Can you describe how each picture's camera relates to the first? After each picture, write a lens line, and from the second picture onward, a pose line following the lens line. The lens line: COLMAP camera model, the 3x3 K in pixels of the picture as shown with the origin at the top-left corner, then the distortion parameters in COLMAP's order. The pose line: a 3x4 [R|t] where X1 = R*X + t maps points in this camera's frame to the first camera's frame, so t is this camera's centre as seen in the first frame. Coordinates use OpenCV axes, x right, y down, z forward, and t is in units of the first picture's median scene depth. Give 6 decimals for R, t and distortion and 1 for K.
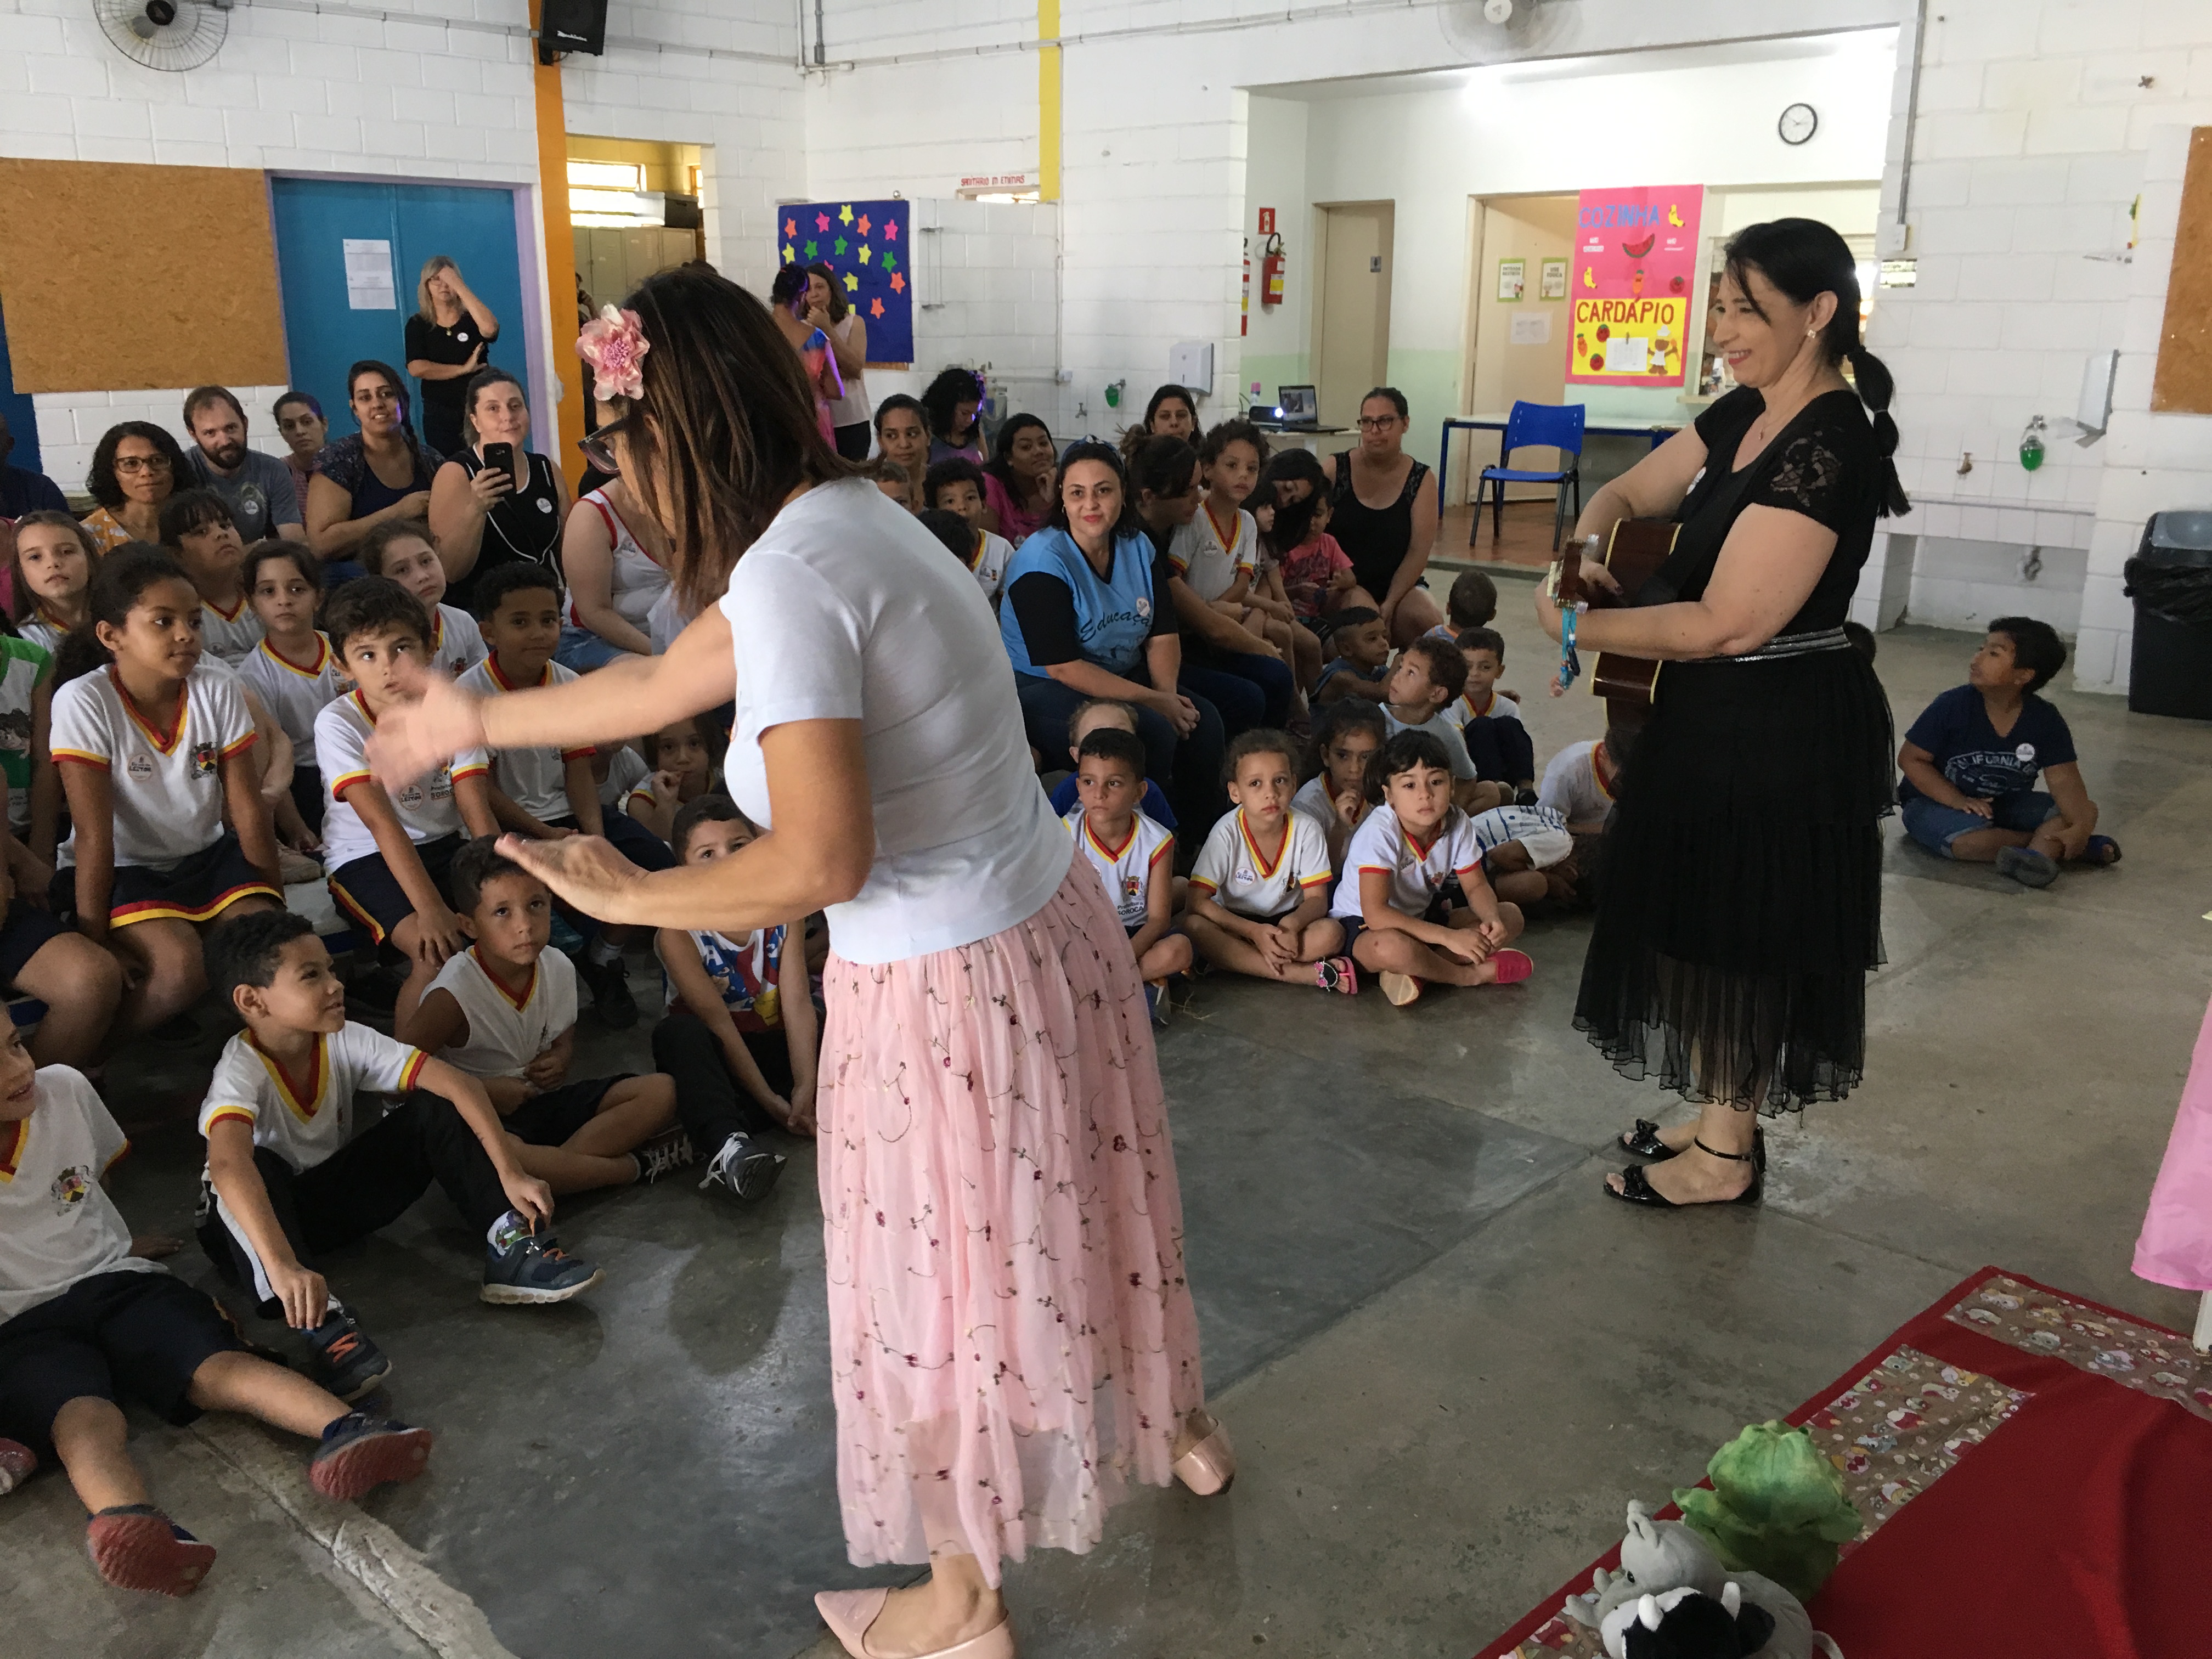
lens RADIAL K [[1884.6, 0, 1097.7], [0, 1884.6, 809.4], [0, 0, 1]] dist [0.092297, -0.127187]
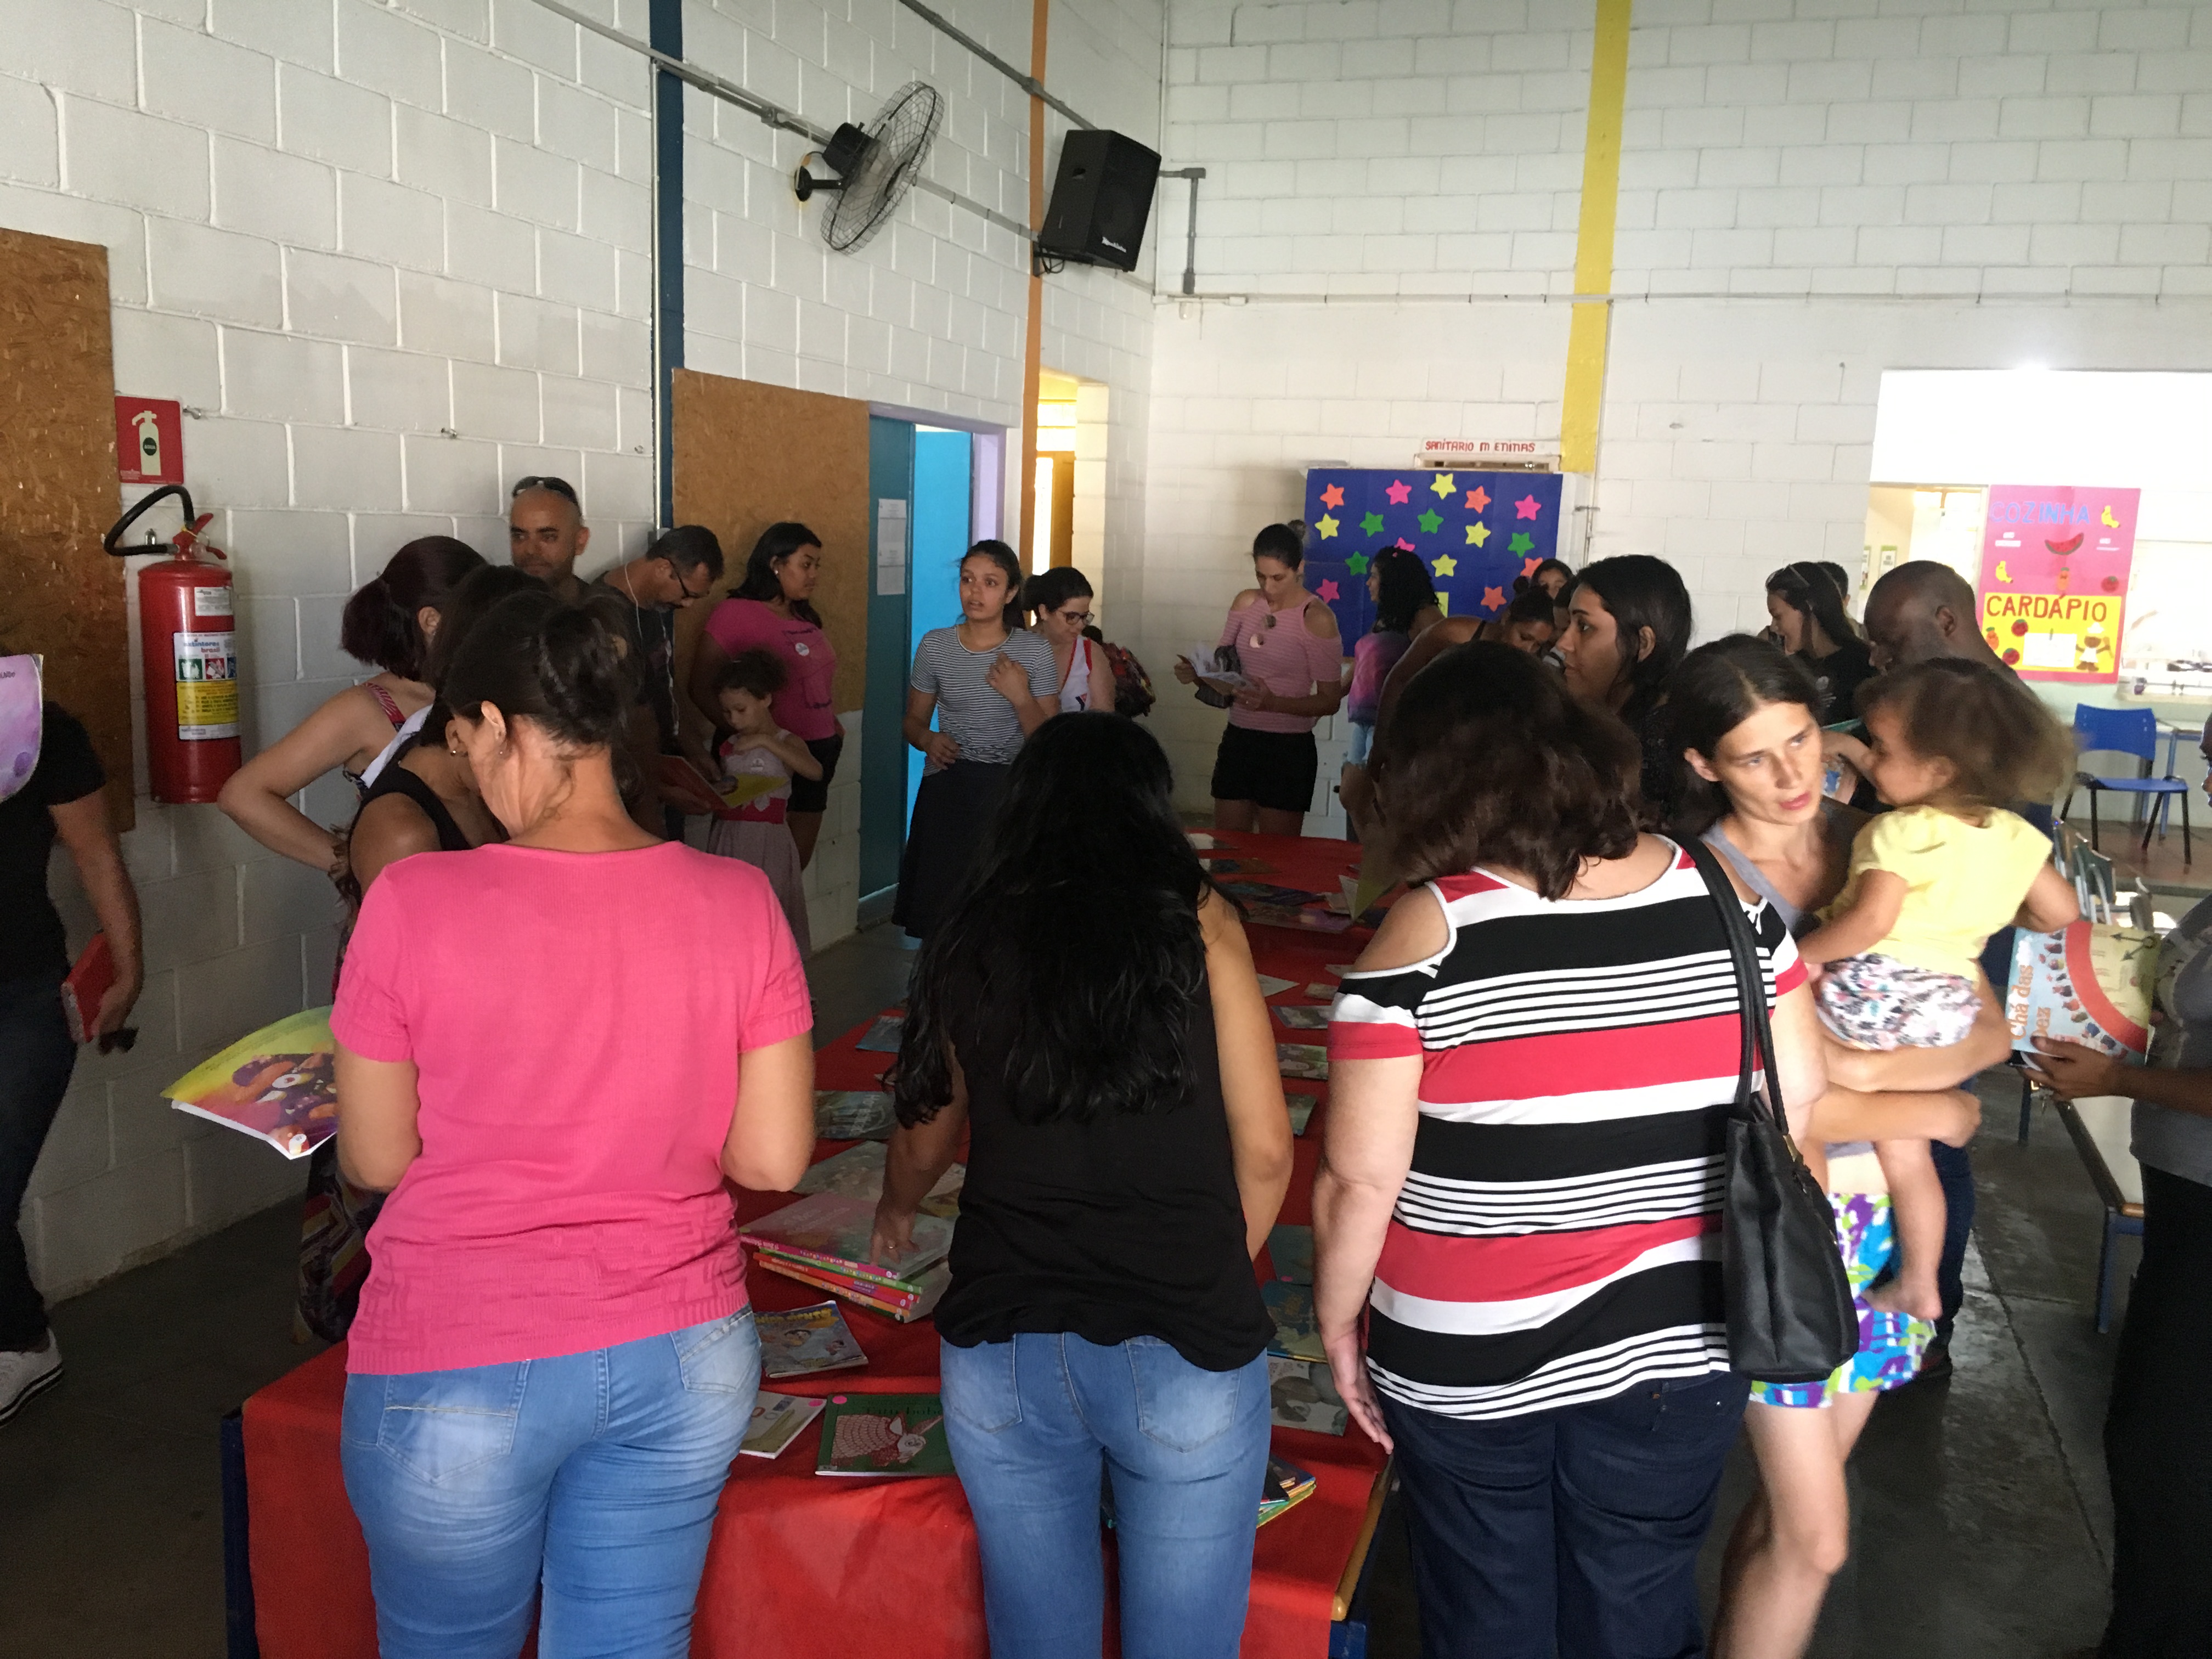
lens RADIAL K [[1884.6, 0, 1097.7], [0, 1884.6, 809.4], [0, 0, 1]] dist [0.092297, -0.127187]
pose [[0.899004, -0.035497, 0.436498, -0.847704], [0.081988, 0.992729, -0.088130, -0.159044], [-0.430196, 0.115017, 0.895378, 0.486305]]
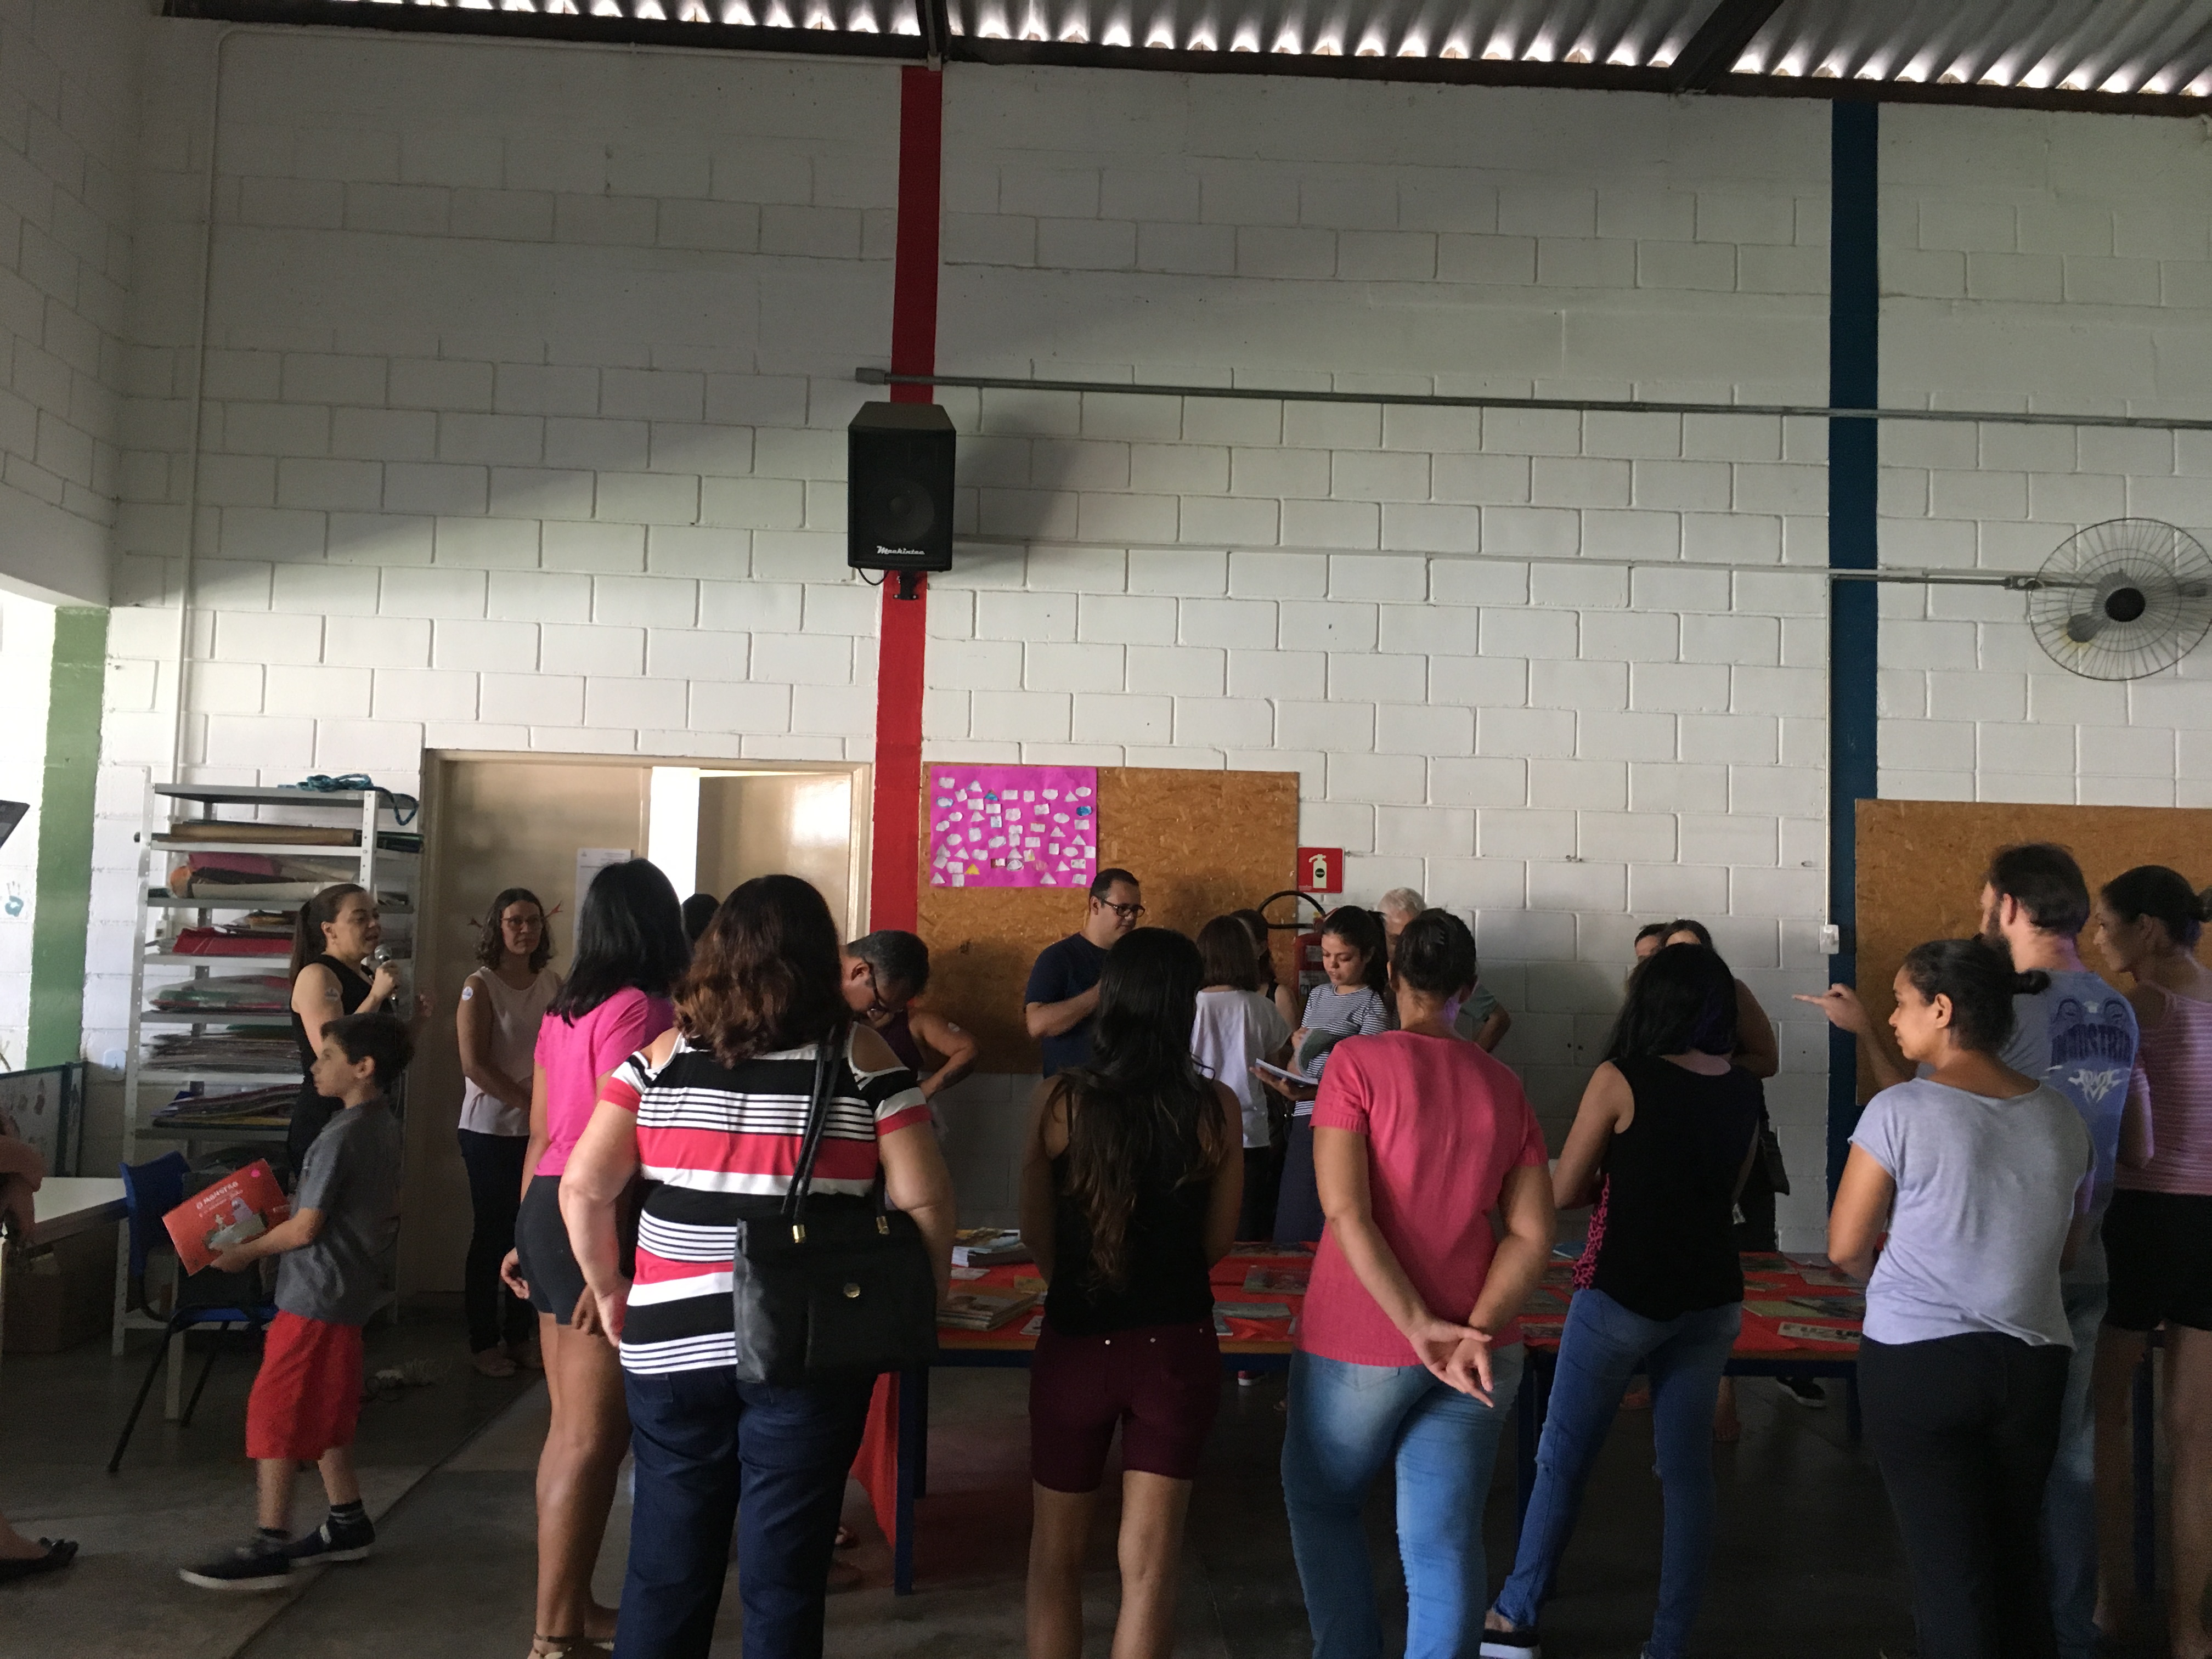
lens RADIAL K [[1886.9, 0, 1101.3], [0, 1886.9, 819.3], [0, 0, 1]] dist [0.071526, -0.094954]
pose [[0.719181, -0.026015, -0.694336, -0.322814], [-0.206428, 0.946179, -0.249266, -0.095604], [0.663451, 0.322598, 0.675103, 0.340507]]
